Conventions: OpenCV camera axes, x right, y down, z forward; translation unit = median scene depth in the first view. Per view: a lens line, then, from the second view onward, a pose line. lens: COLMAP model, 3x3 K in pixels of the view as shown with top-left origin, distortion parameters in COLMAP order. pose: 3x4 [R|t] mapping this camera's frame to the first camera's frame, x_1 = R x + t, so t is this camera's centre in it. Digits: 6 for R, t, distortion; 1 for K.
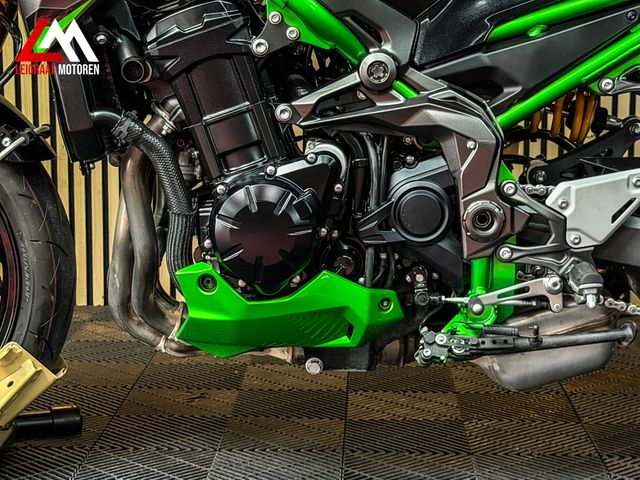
lens RADIAL K [[1447.3, 0, 317.4], [0, 1447.3, 242.6], [0, 0, 1]] dist [0.134411, 0.000000]
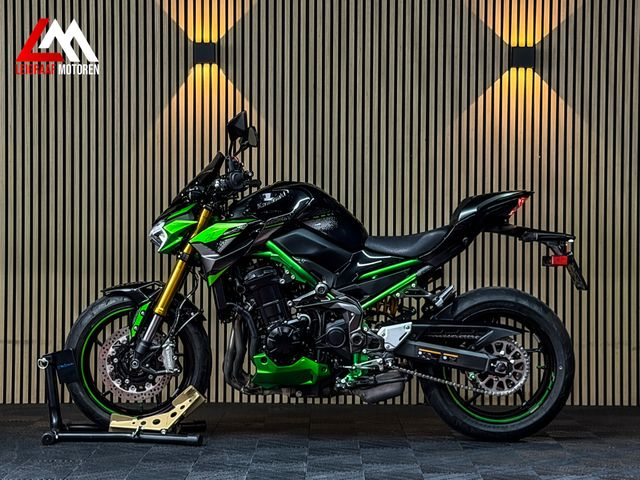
lens RADIAL K [[1447.3, 0, 320.2], [0, 1447.3, 242.8], [0, 0, 1]] dist [0.134411, 0.000000]
pose [[0.999438, 0.006385, 0.032894, -0.059375], [-0.001283, 0.988248, -0.152853, 0.241393], [-0.033484, 0.152725, 0.987701, -1.955767]]
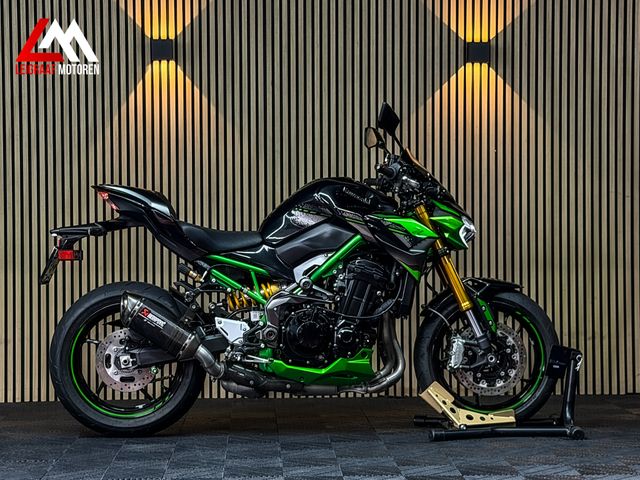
lens RADIAL K [[1448.4, 0, 322.1], [0, 1448.4, 231.3], [0, 0, 1]] dist [0.137524, 0.000000]
pose [[0.996444, -0.004972, 0.084113, -0.143866], [0.018134, 0.987519, -0.156452, 0.241344], [-0.082285, 0.157421, 0.984097, -1.969745]]
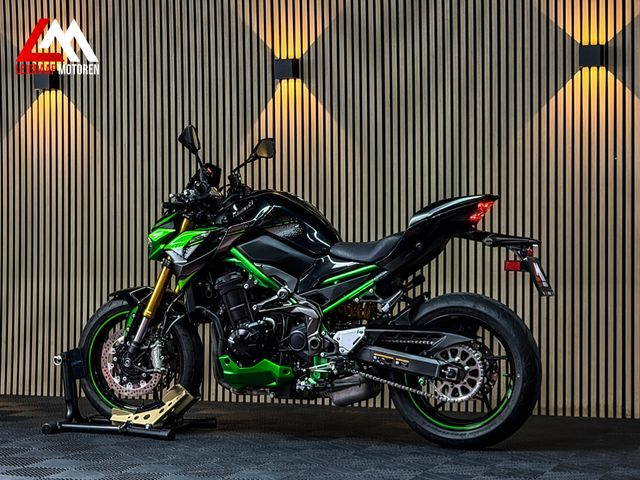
lens RADIAL K [[1447.3, 0, 316.6], [0, 1447.3, 244.0], [0, 0, 1]] dist [0.134411, 0.000000]
pose [[0.945401, -0.001309, -0.325907, 1.108682], [-0.050485, 0.987333, -0.150414, 0.235312], [0.321976, 0.158655, 0.933360, -1.869552]]
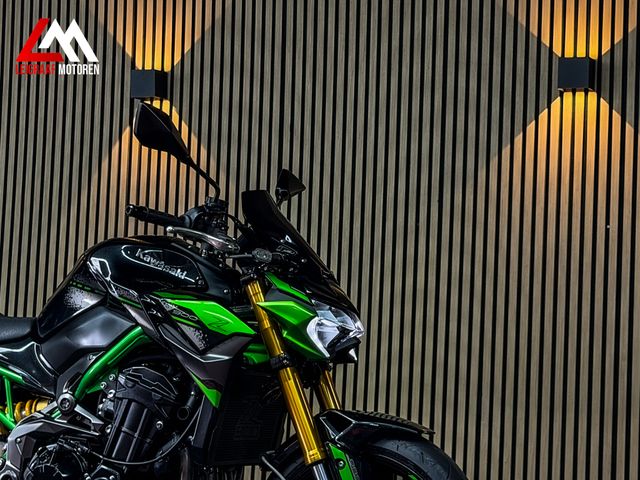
lens RADIAL K [[1448.4, 0, 324.2], [0, 1448.4, 238.6], [0, 0, 1]] dist [0.137524, 0.000000]
pose [[0.941980, 0.015024, -0.335333, 1.003416], [-0.098522, 0.967373, -0.233416, 0.080996], [0.320885, 0.252911, 0.912726, -0.666691]]
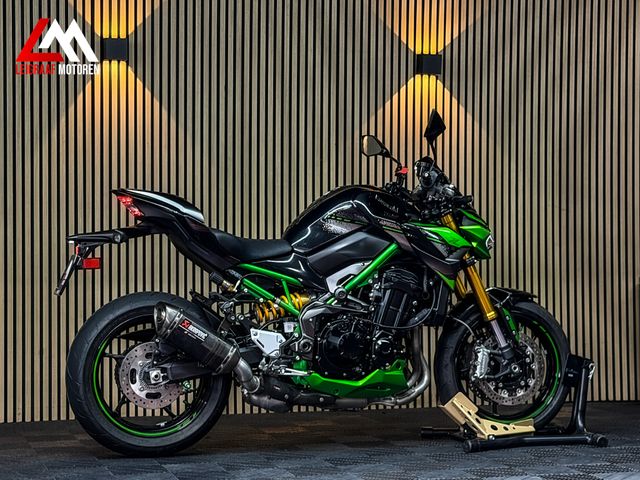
lens RADIAL K [[1448.4, 0, 325.3], [0, 1448.4, 224.0], [0, 0, 1]] dist [0.137524, 0.000000]
pose [[0.947662, 0.006008, 0.319220, -0.881904], [0.049340, 0.985056, -0.165014, 0.220931], [-0.315441, 0.172128, 0.933204, -1.739213]]
